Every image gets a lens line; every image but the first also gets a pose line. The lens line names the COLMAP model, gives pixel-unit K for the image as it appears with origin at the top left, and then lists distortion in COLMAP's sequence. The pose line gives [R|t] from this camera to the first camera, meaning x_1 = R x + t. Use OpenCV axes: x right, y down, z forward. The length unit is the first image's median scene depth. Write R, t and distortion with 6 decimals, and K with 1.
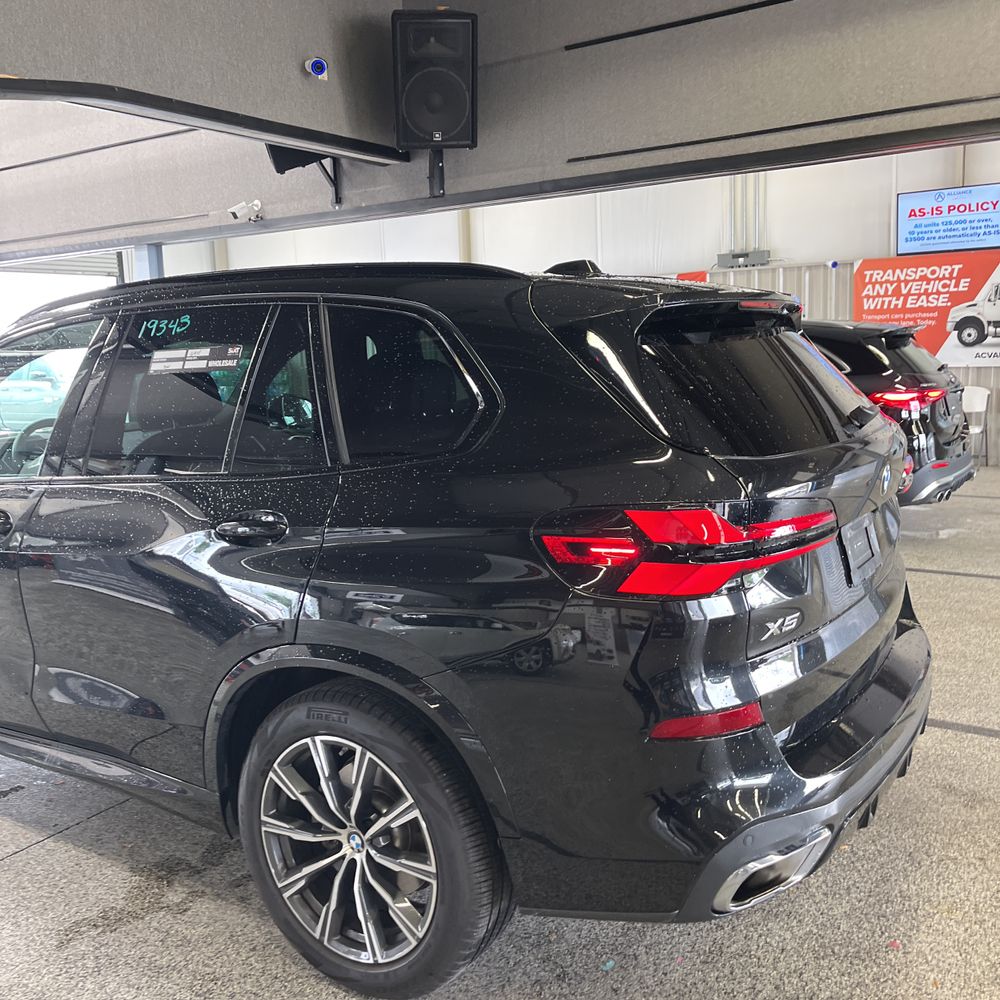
lens RADIAL K [[1012.8, 0, 496.5], [0, 1012.8, 499.9], [0, 0, 1]] dist [0.019133, -0.005489]
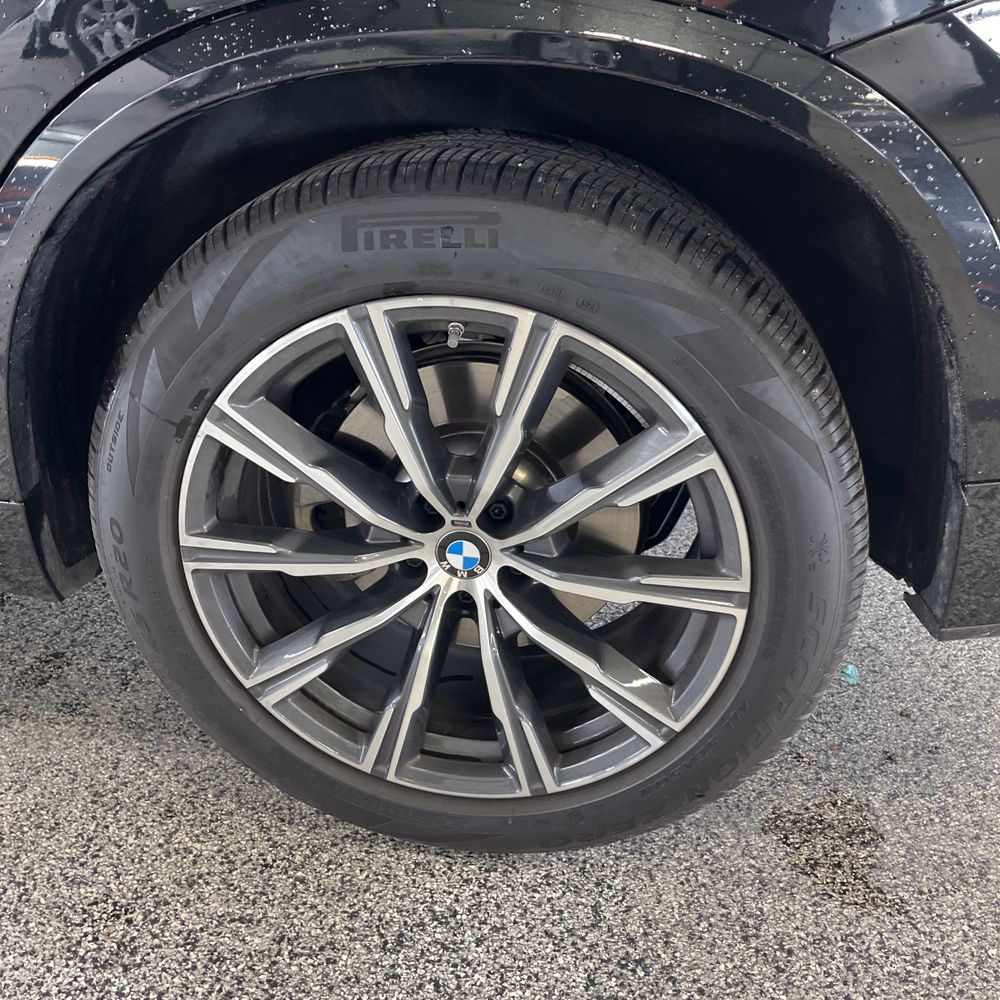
lens RADIAL K [[1019.0, 0, 499.3], [0, 1019.0, 513.2], [0, 0, 1]] dist [0.036348, -0.005948]
pose [[0.908053, -0.164176, 0.385339, -0.258848], [0.020050, 0.935964, 0.351524, 0.160703], [-0.418375, -0.311476, 0.853197, 0.592108]]
